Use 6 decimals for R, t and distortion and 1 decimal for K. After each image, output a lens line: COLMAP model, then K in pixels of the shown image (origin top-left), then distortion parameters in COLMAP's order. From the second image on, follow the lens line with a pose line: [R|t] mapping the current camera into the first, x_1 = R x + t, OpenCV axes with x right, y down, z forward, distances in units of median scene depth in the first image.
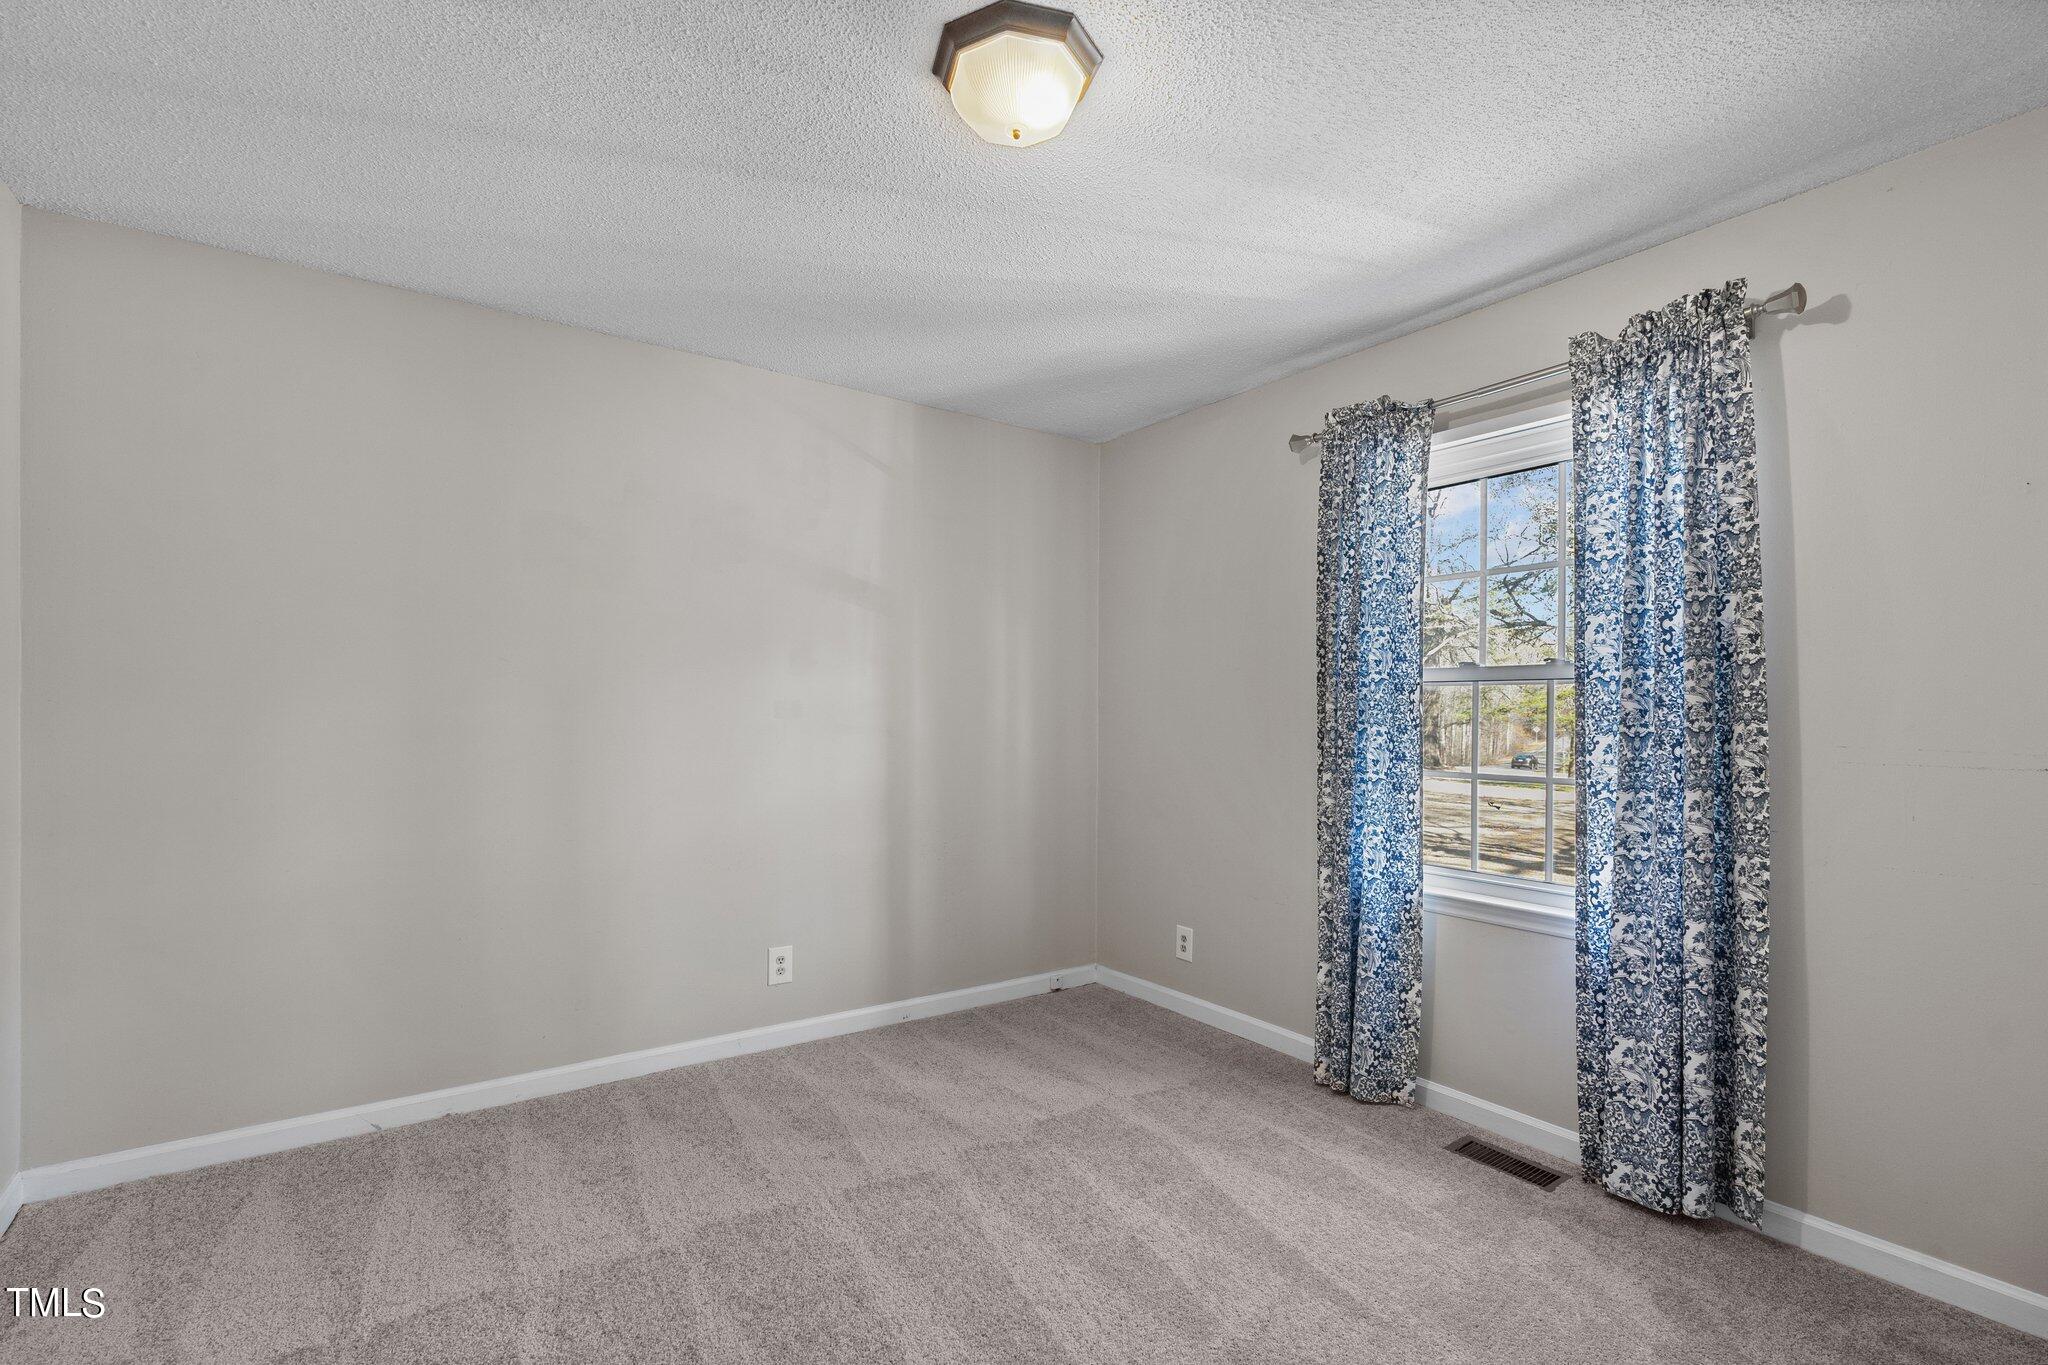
lens RADIAL K [[918.9, 0, 1041.7], [0, 918.9, 704.0], [0, 0, 1]] dist [-0.008359, 0.002253]
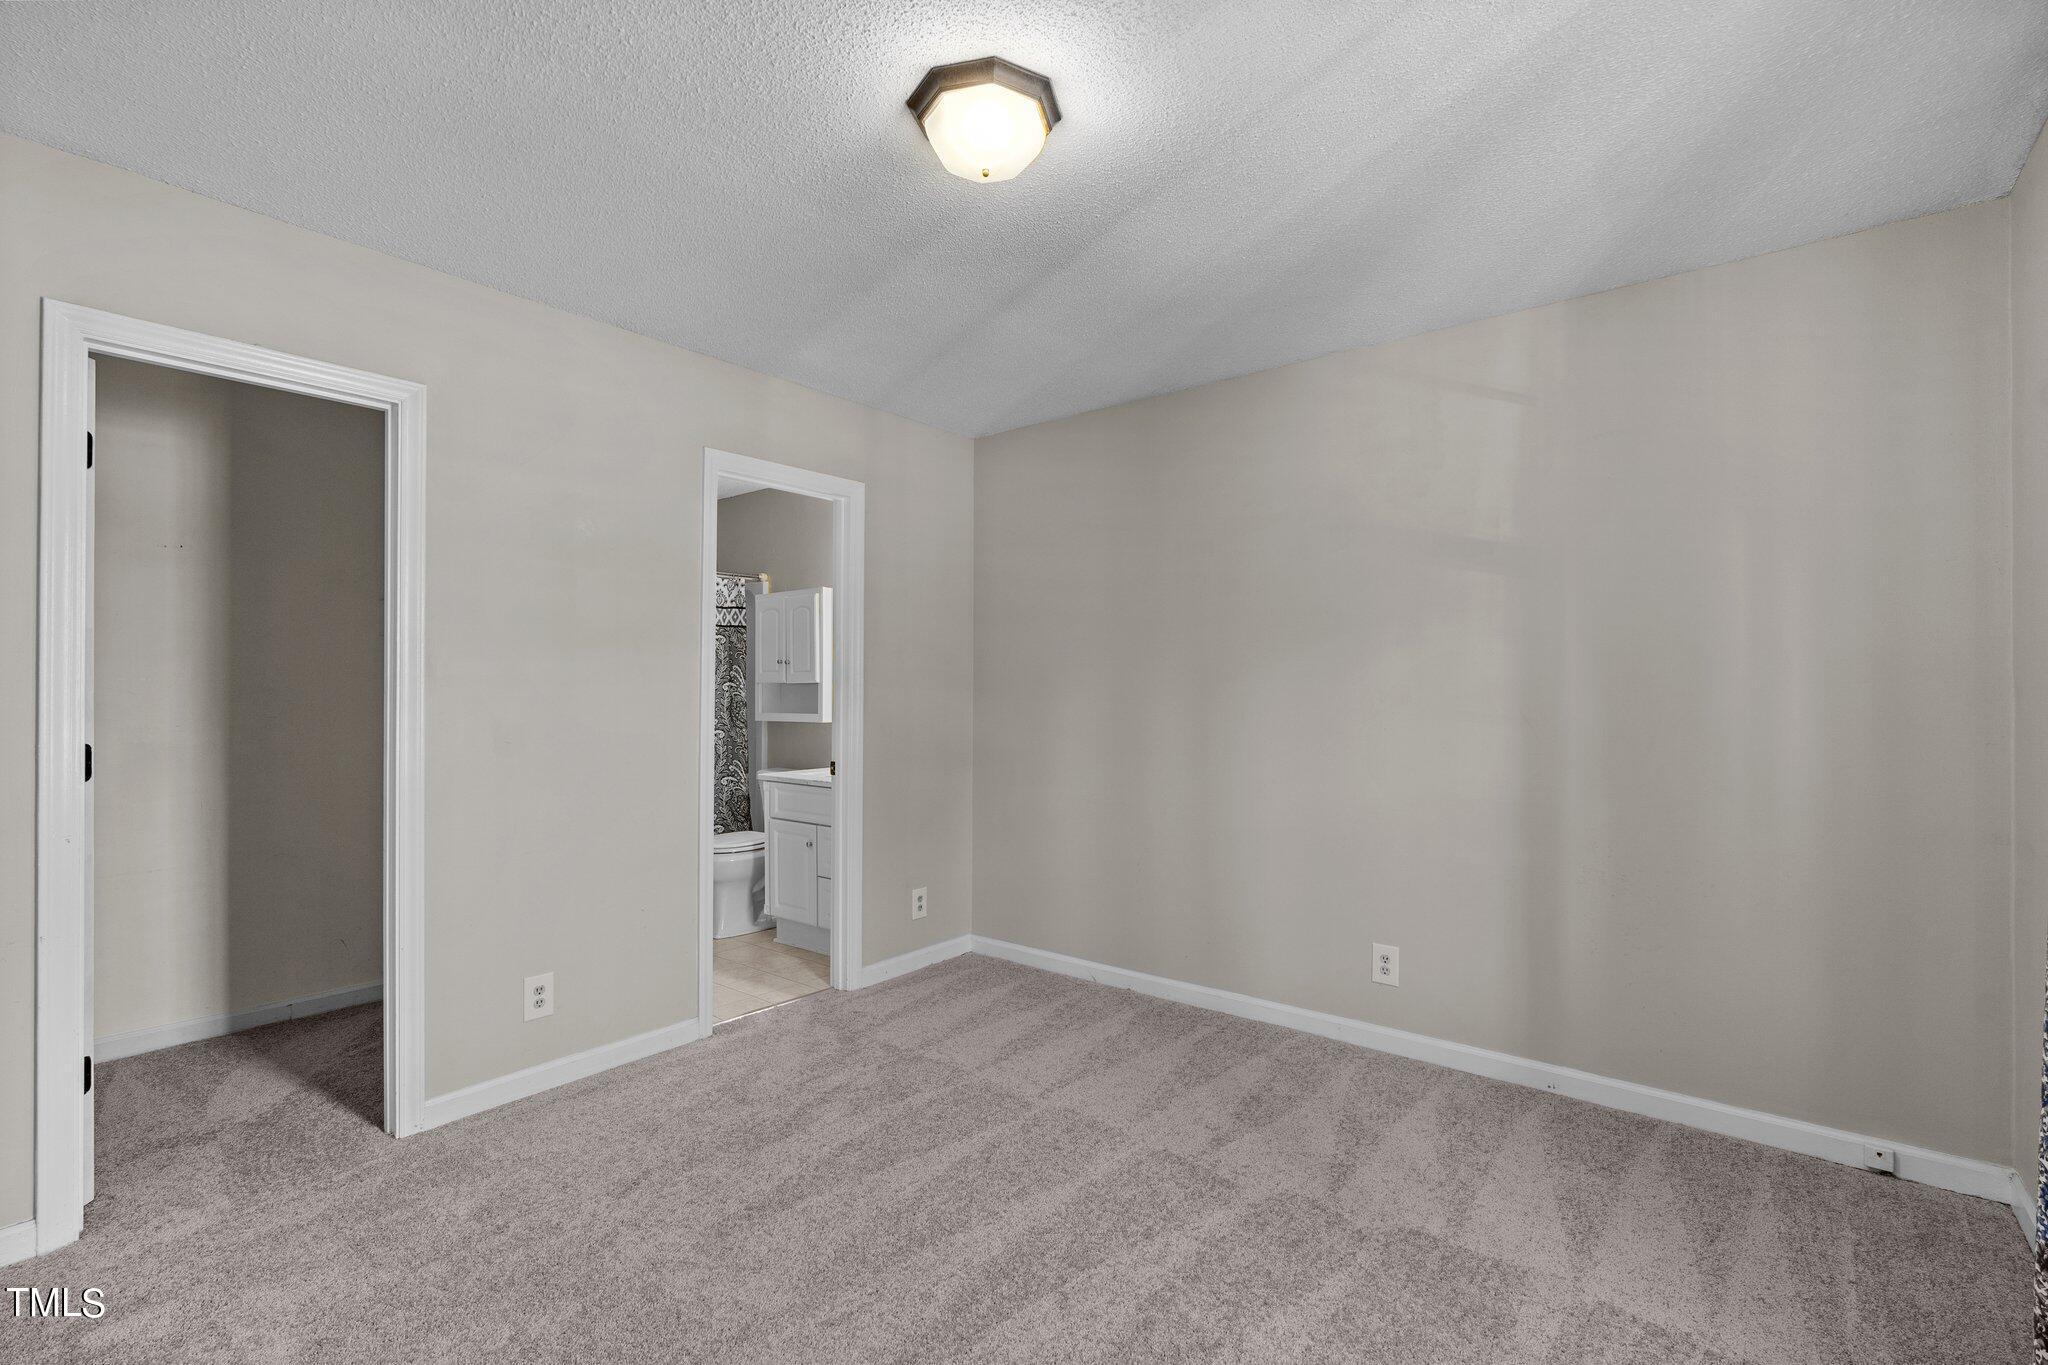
lens RADIAL K [[918.9, 0, 1022.4], [0, 918.9, 681.7], [0, 0, 1]] dist [-0.008359, 0.002253]
pose [[0.269484, -0.016023, -0.962871, 0.630348], [0.009233, 0.999859, -0.014054, 0.002189], [0.962961, -0.005102, 0.269594, 0.456824]]
